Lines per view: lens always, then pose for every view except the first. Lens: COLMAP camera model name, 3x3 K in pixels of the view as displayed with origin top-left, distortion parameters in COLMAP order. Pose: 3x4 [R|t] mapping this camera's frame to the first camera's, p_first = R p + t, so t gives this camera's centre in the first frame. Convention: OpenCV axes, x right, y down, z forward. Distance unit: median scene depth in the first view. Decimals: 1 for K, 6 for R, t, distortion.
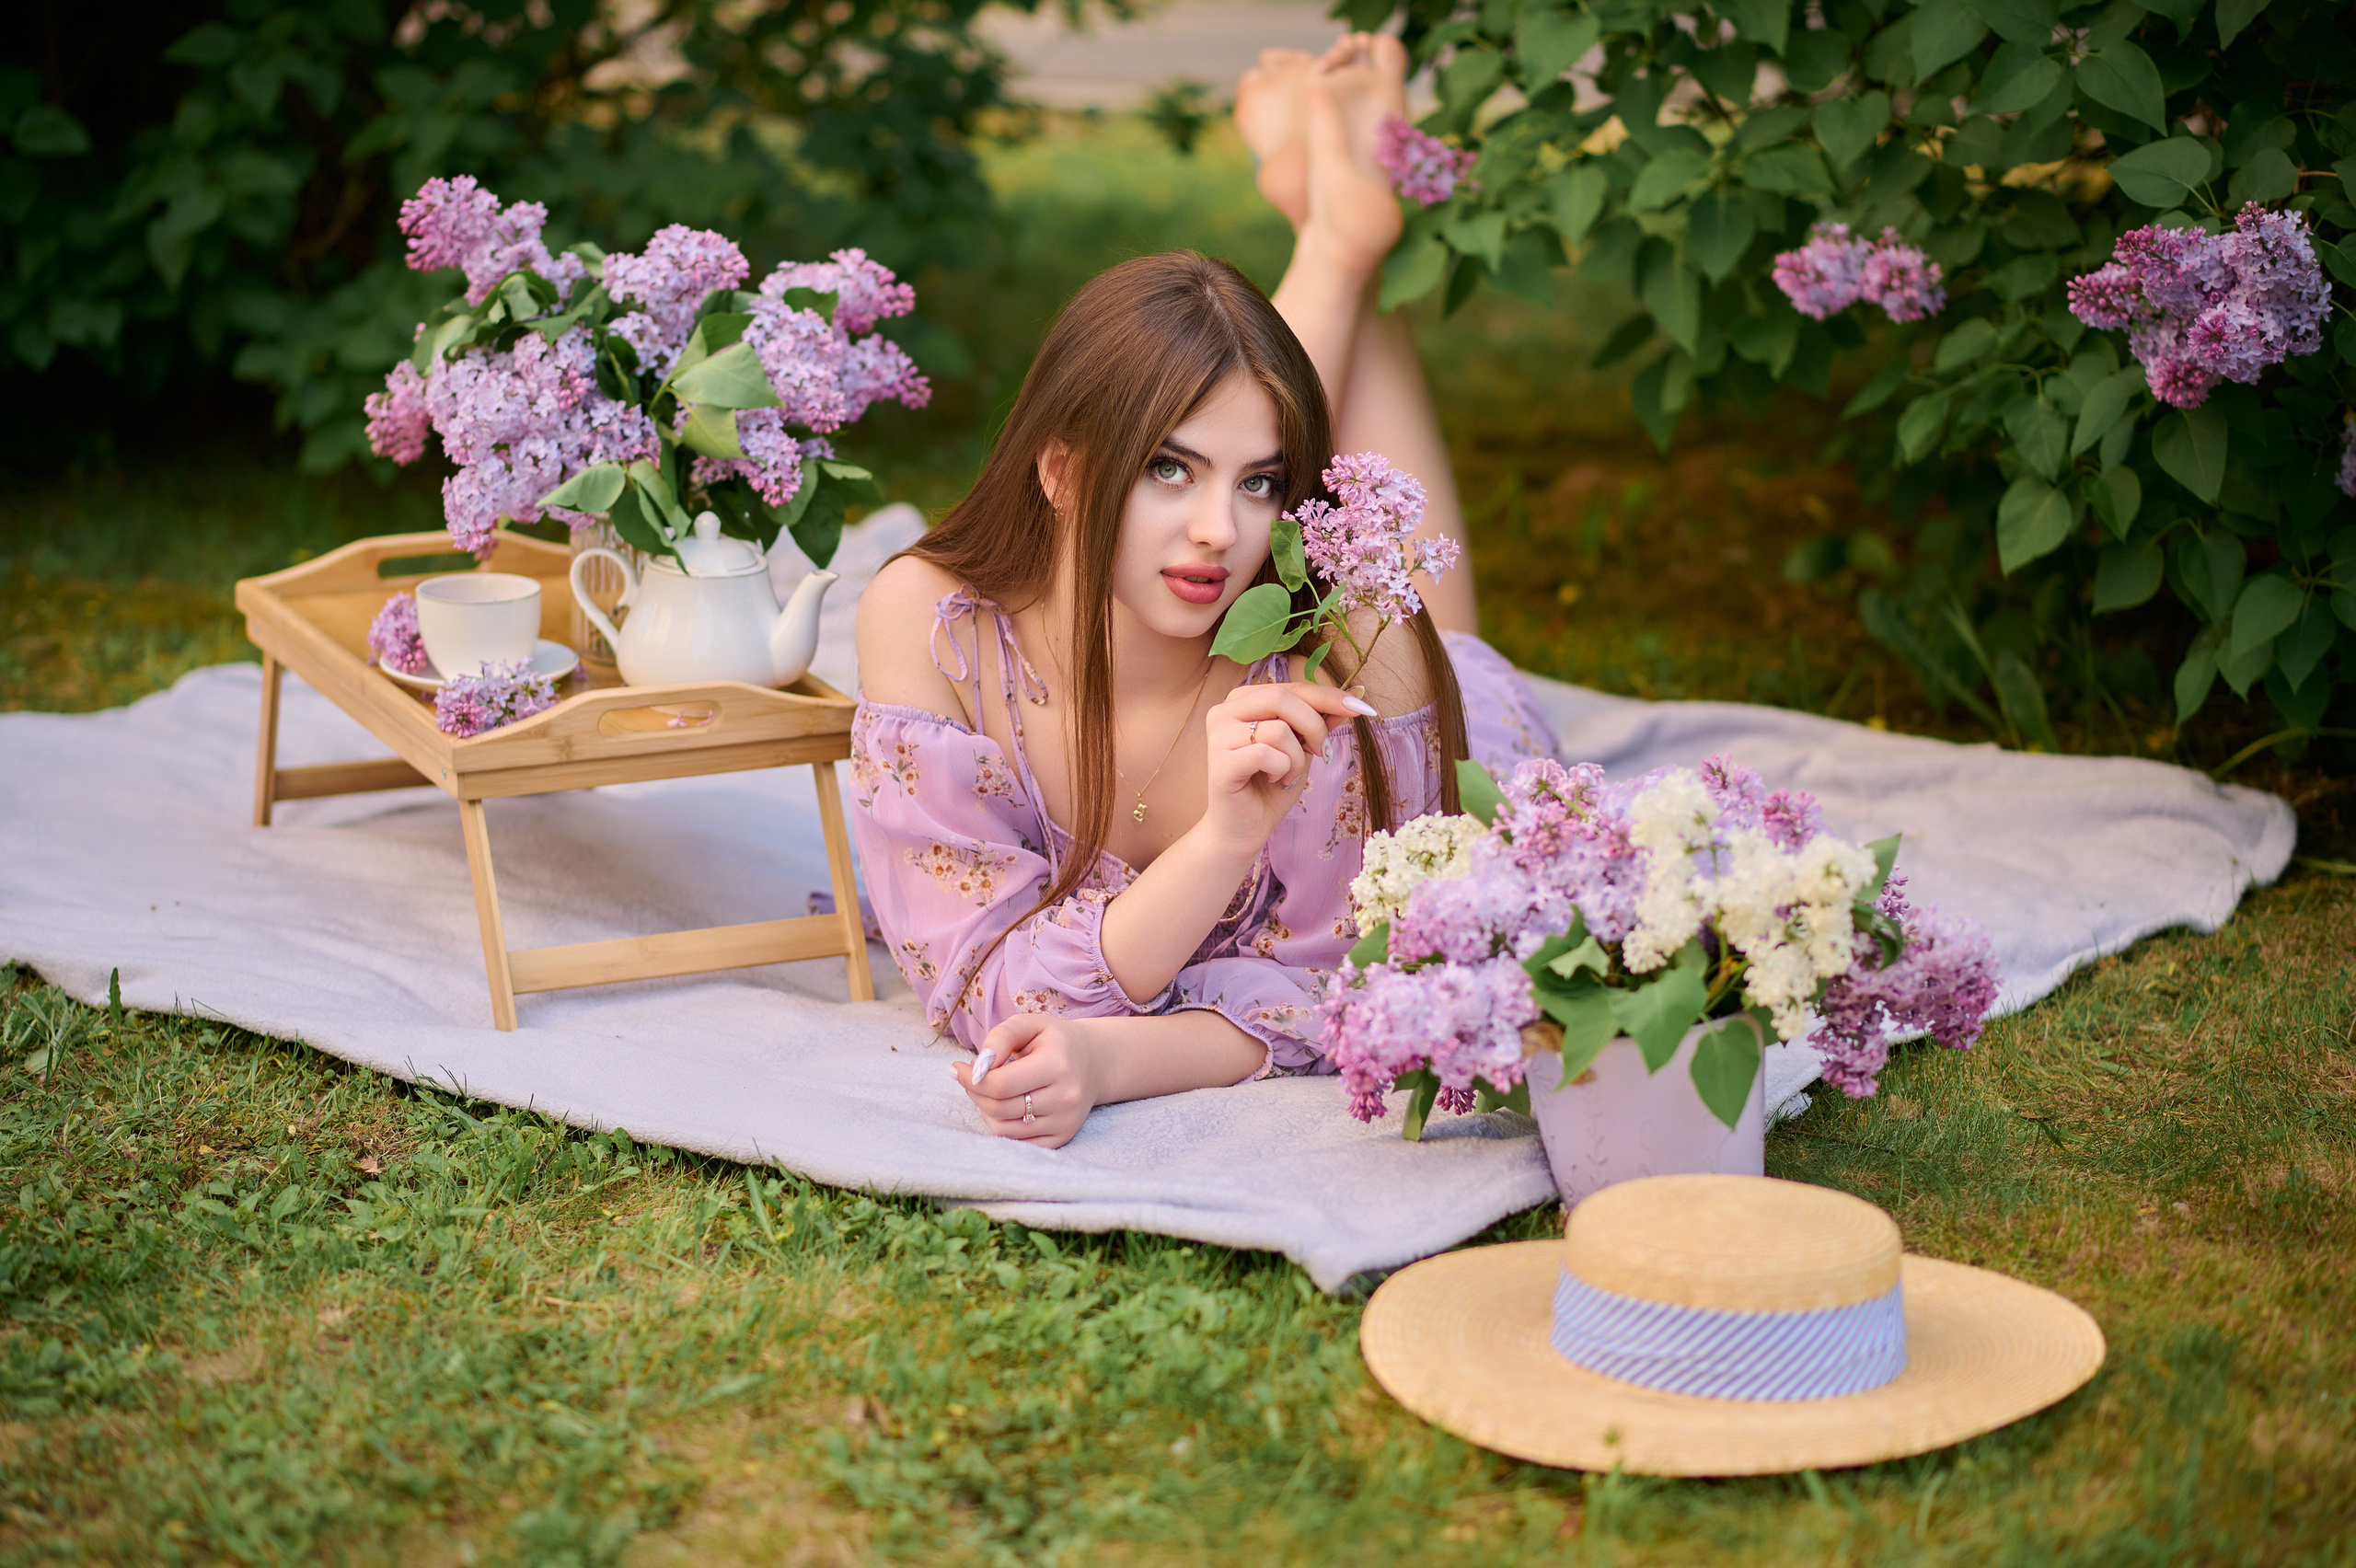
lens RADIAL K [[5777.1, 0, 1162.1], [0, 5777.1, 792.4], [0, 0, 1]] dist [0.244833, 0.000000]
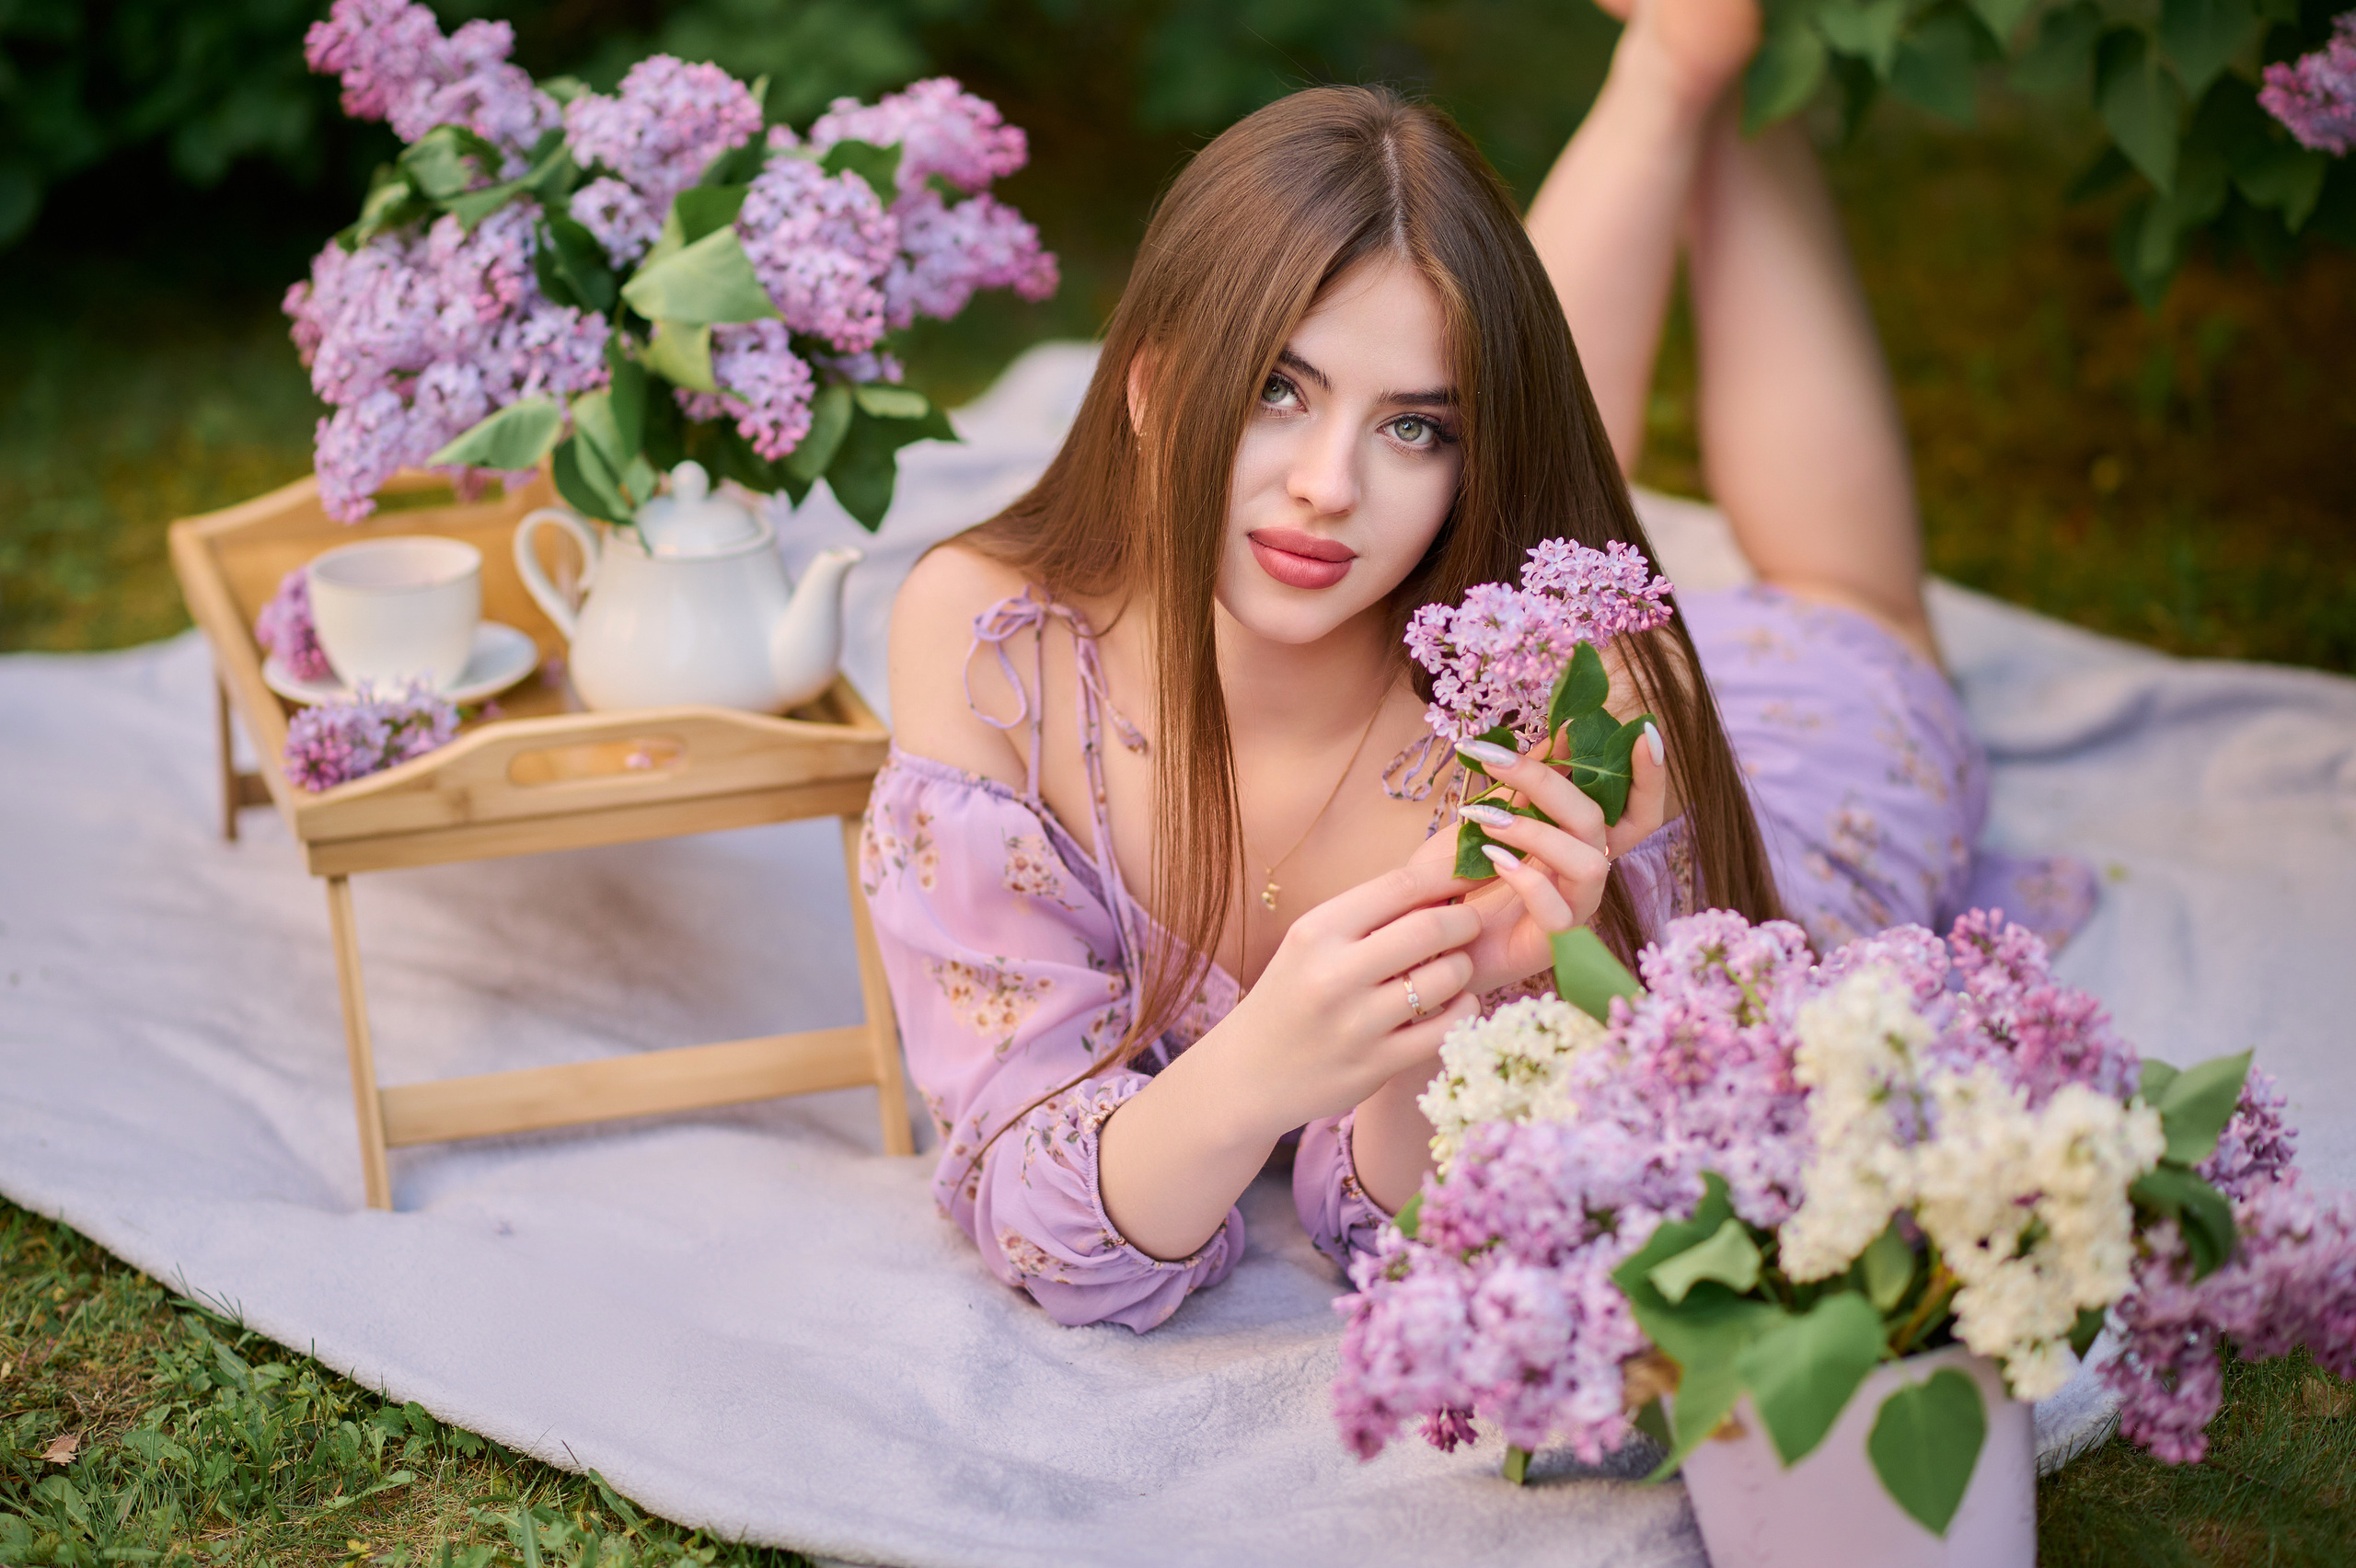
lens RADIAL K [[5777.1, 0, 1193.8], [0, 5777.1, 768.3], [0, 0, 1]] dist [0.244833, 0.000000]
pose [[0.986143, 0.011566, -0.165491, 0.103450], [-0.001384, 0.998106, 0.061509, -0.055562], [0.165889, -0.060428, 0.984291, 0.304614]]
